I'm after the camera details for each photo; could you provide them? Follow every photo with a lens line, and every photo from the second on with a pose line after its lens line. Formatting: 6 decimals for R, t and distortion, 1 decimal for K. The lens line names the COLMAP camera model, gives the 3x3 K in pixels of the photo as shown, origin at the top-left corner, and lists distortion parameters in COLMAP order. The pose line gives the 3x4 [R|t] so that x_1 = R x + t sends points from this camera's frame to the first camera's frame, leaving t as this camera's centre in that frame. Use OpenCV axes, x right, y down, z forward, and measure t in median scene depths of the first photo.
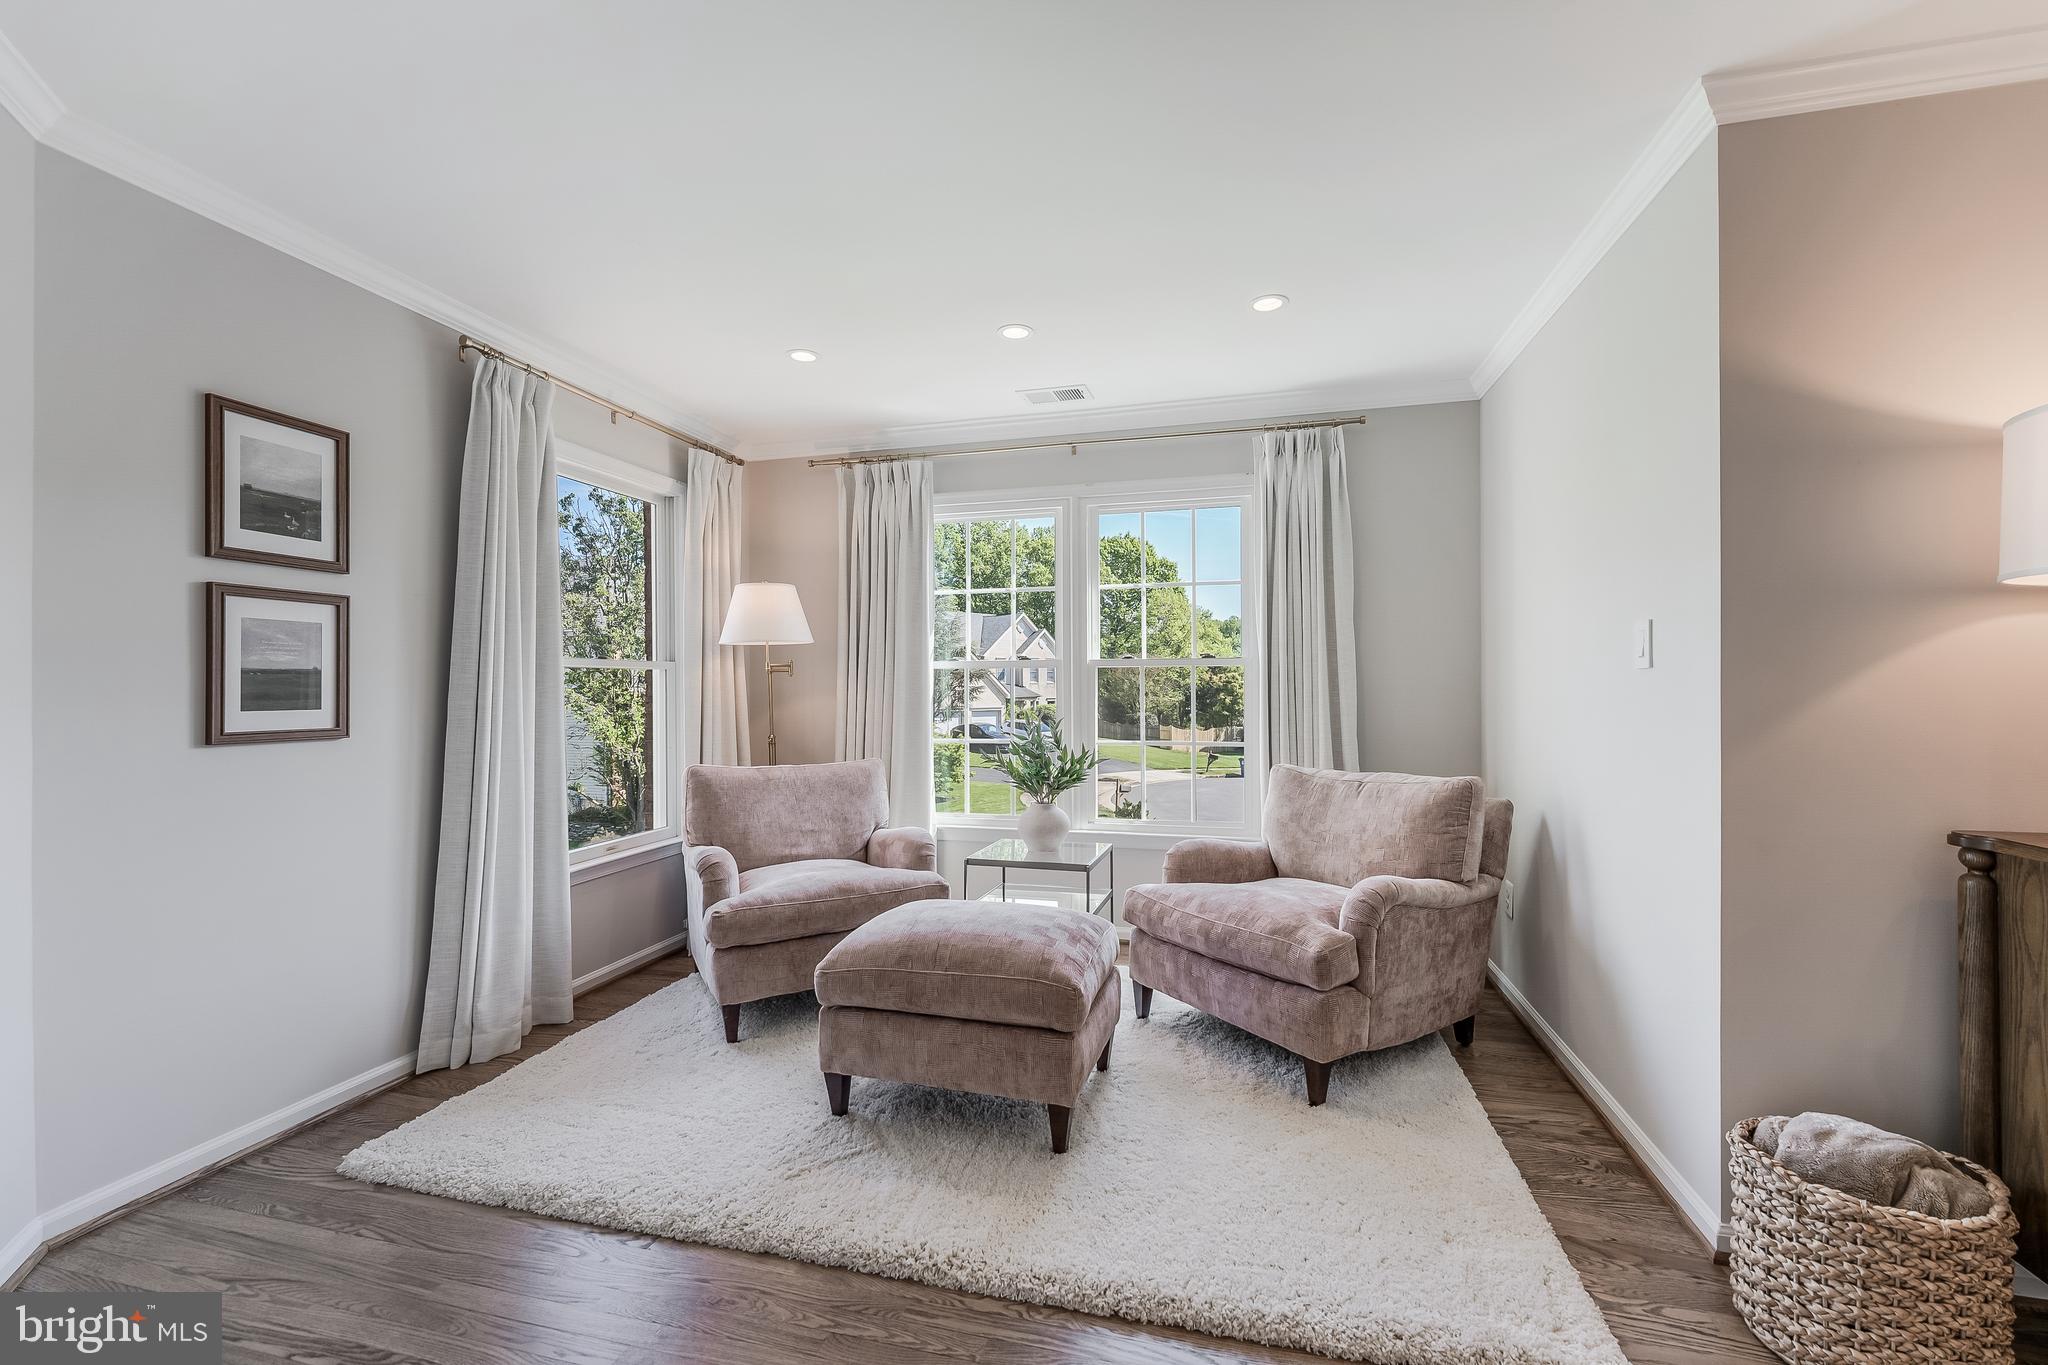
lens RADIAL K [[825.9, 0, 1026.3], [0, 825.9, 686.4], [0, 0, 1]] dist [0.001097, -0.000476]
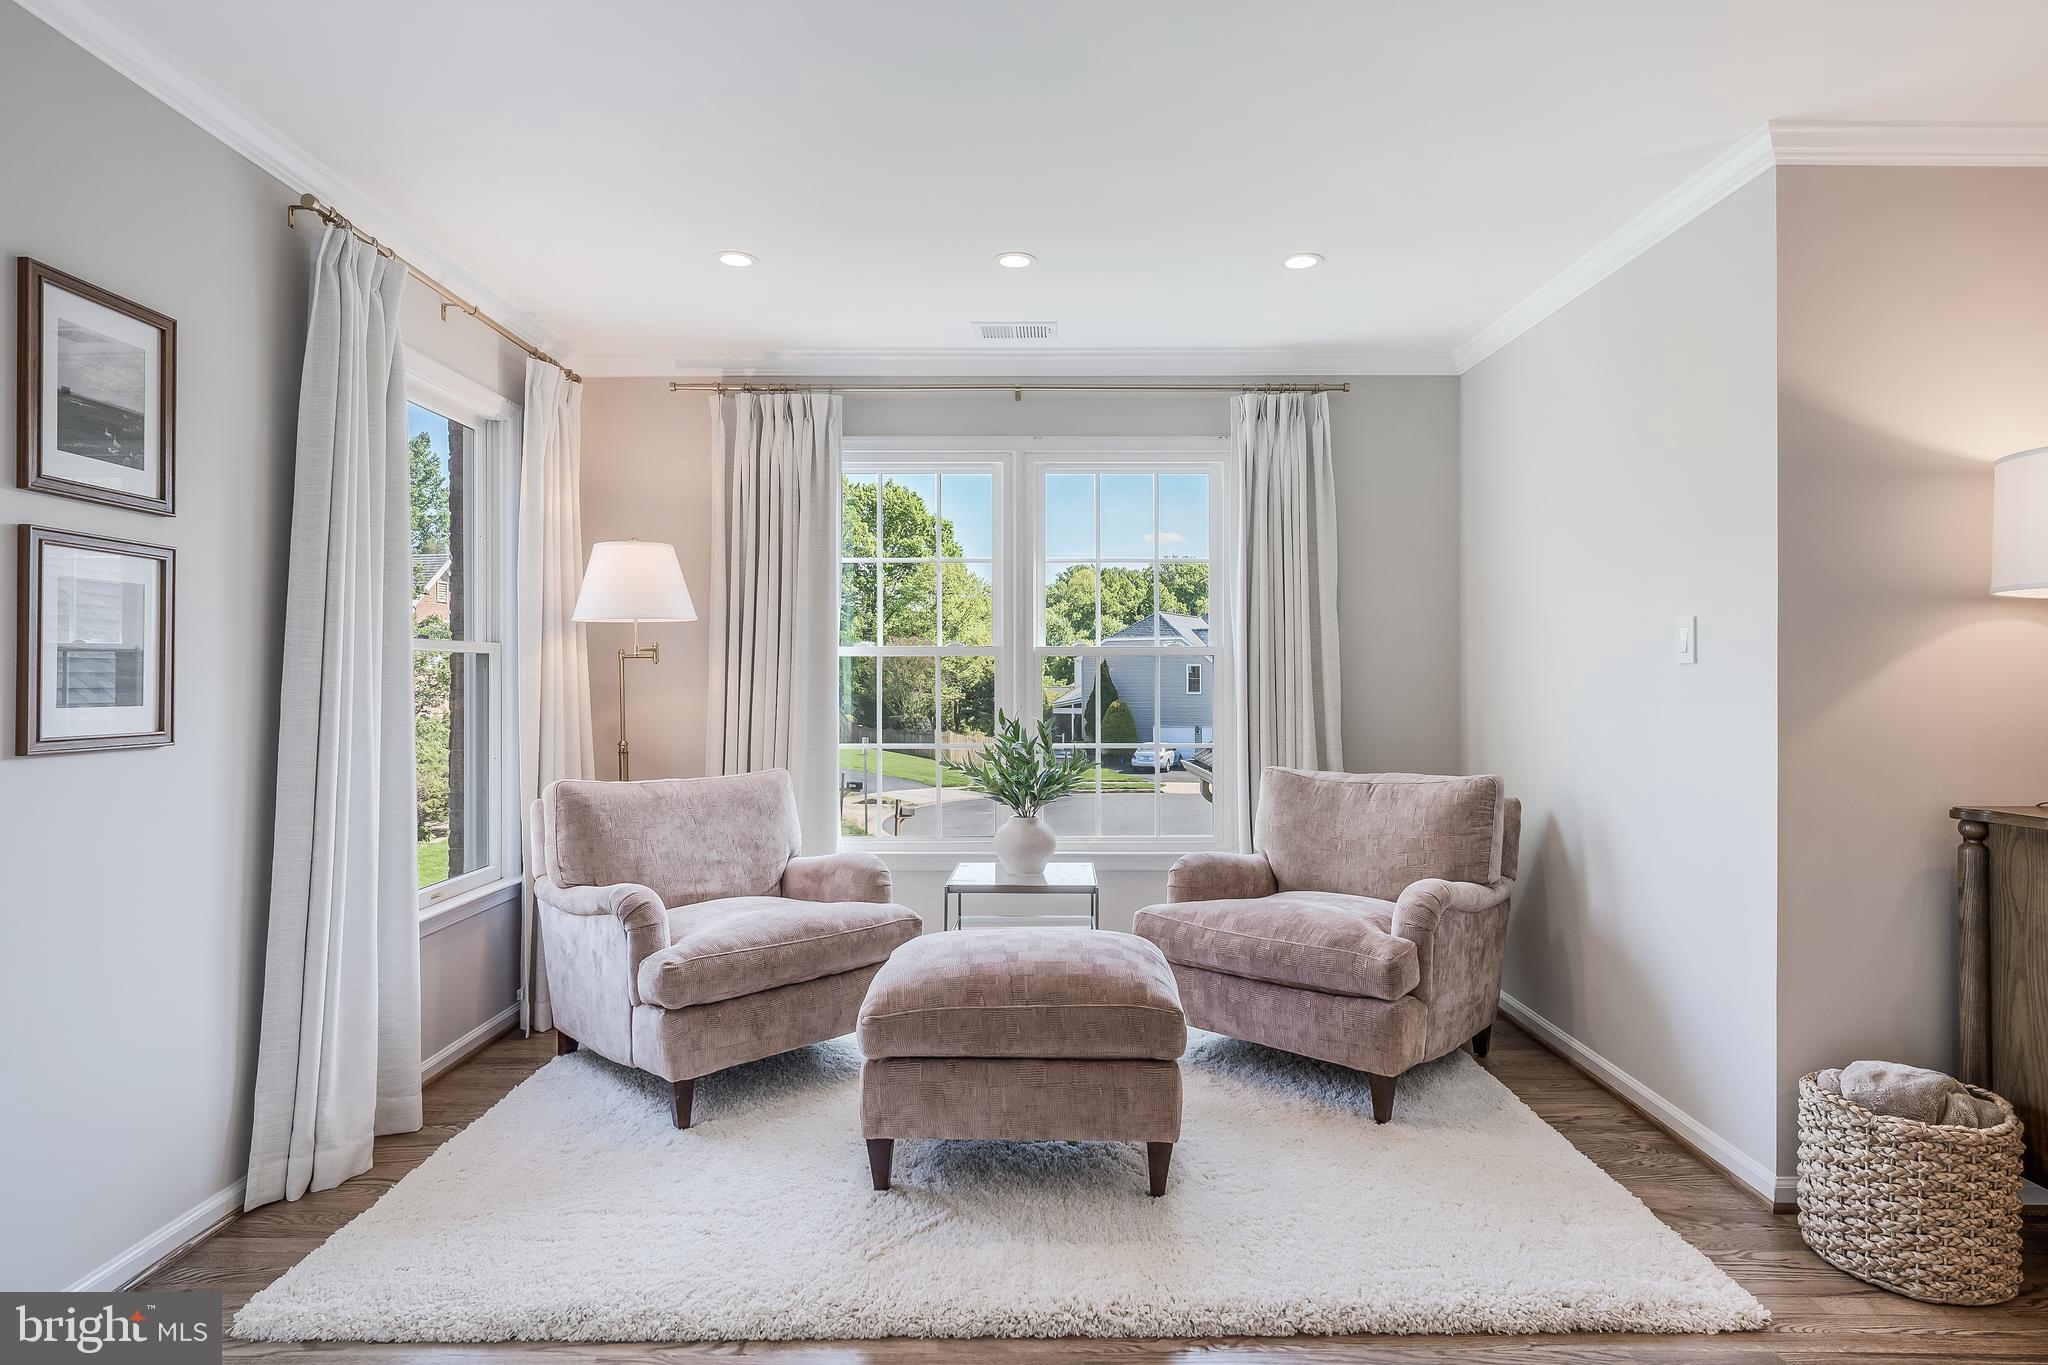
lens RADIAL K [[1077.2, 0, 1025.4], [0, 1077.2, 675.5], [0, 0, 1]] dist [-0.001403, -0.000327]
pose [[0.968406, 0.005099, 0.249329, -0.340094], [-0.004051, 0.999981, -0.004715, 0.002748], [-0.249348, 0.003556, 0.968407, -0.088639]]
